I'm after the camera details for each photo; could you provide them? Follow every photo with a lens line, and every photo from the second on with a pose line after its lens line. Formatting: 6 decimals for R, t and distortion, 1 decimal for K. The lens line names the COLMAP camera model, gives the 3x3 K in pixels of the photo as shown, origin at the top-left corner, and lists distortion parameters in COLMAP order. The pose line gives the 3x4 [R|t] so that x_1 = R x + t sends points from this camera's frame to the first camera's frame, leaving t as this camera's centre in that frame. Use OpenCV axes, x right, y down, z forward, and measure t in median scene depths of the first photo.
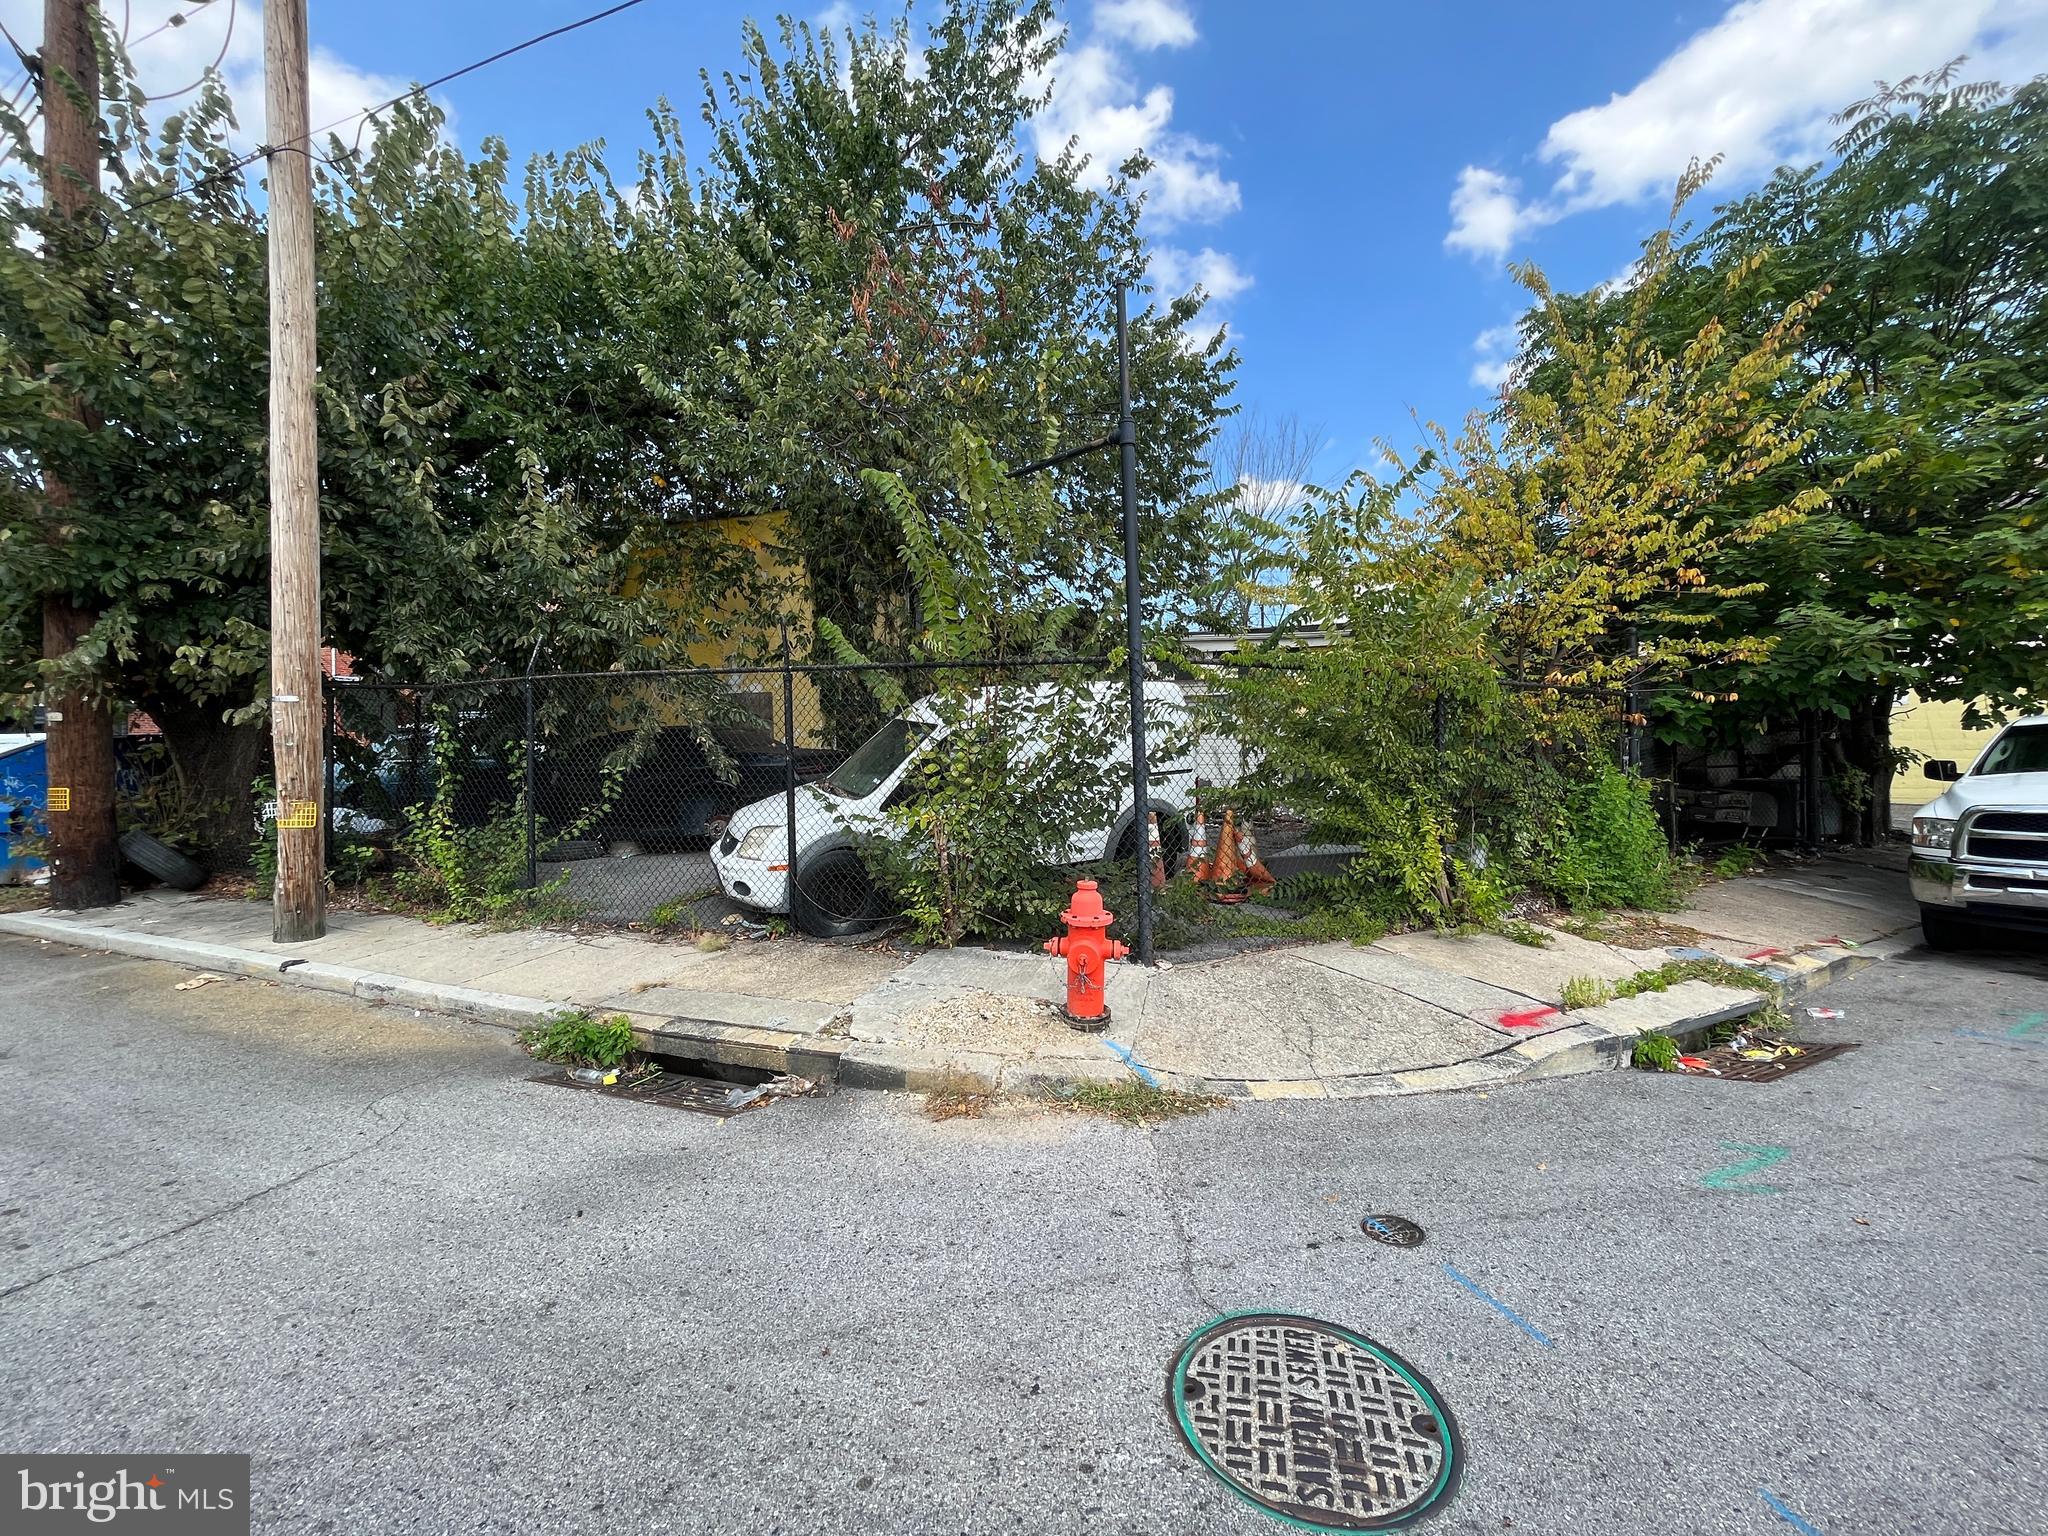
lens RADIAL K [[823.7, 0, 1028.4], [0, 823.7, 765.8], [0, 0, 1]] dist [-0.003032, -0.000615]
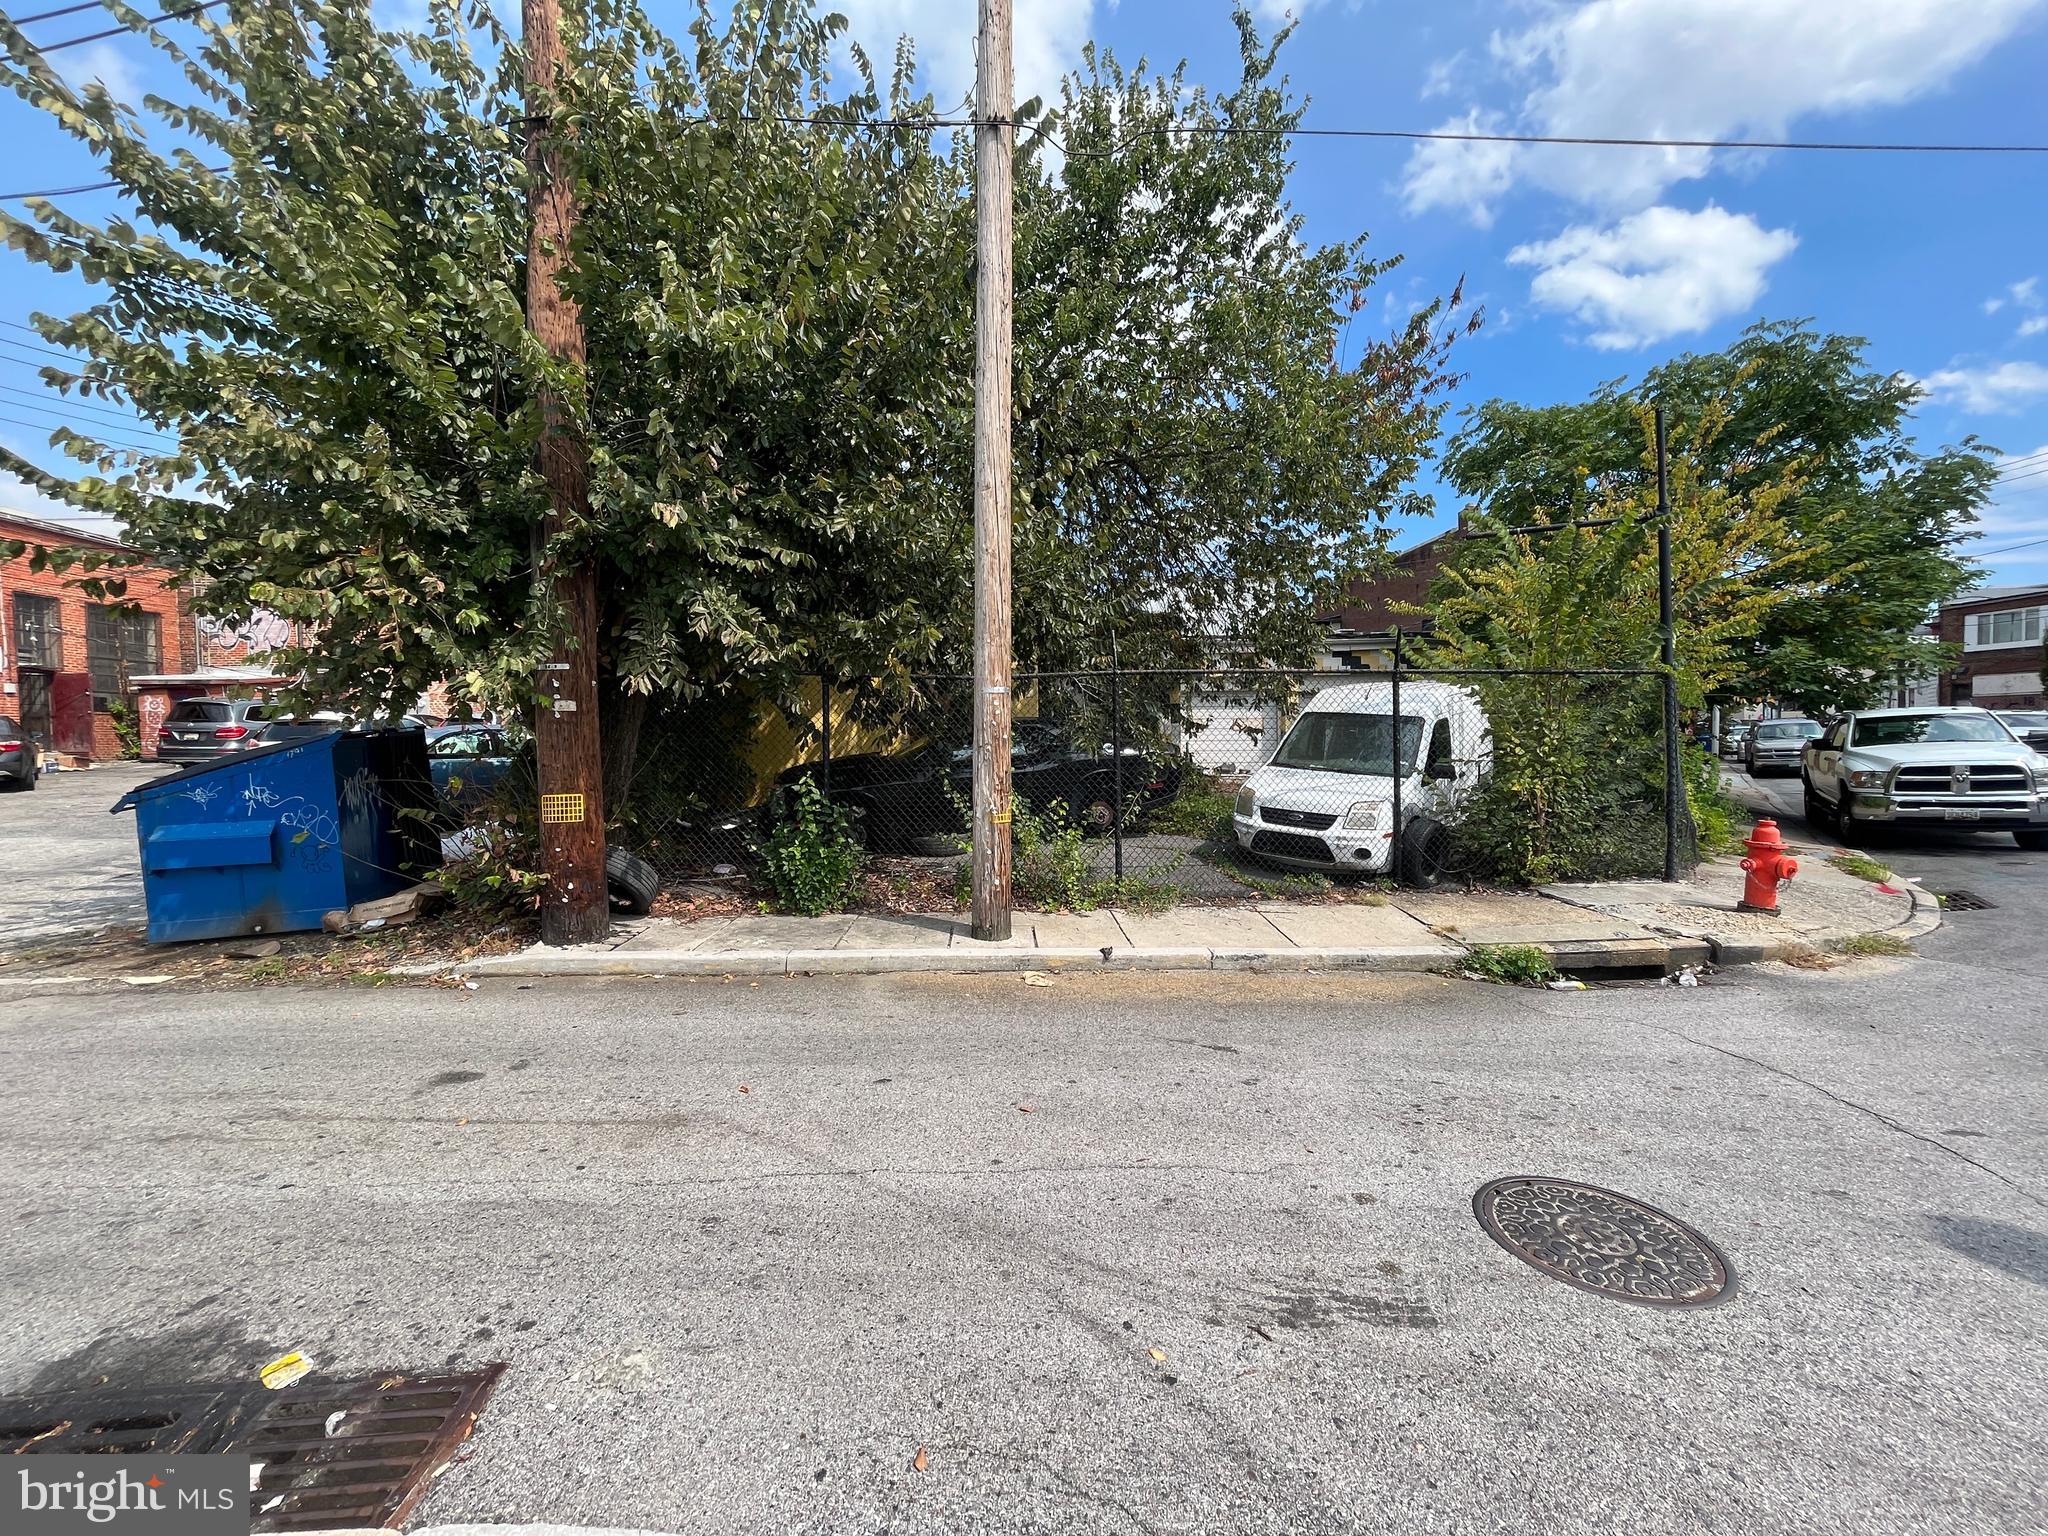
lens RADIAL K [[823.7, 0, 1028.4], [0, 823.7, 765.8], [0, 0, 1]] dist [-0.003032, -0.000615]
pose [[0.922180, -0.021898, 0.386140, -1.338765], [0.018097, 0.999745, 0.013477, -0.004118], [-0.386337, -0.005440, 0.922342, 0.094178]]
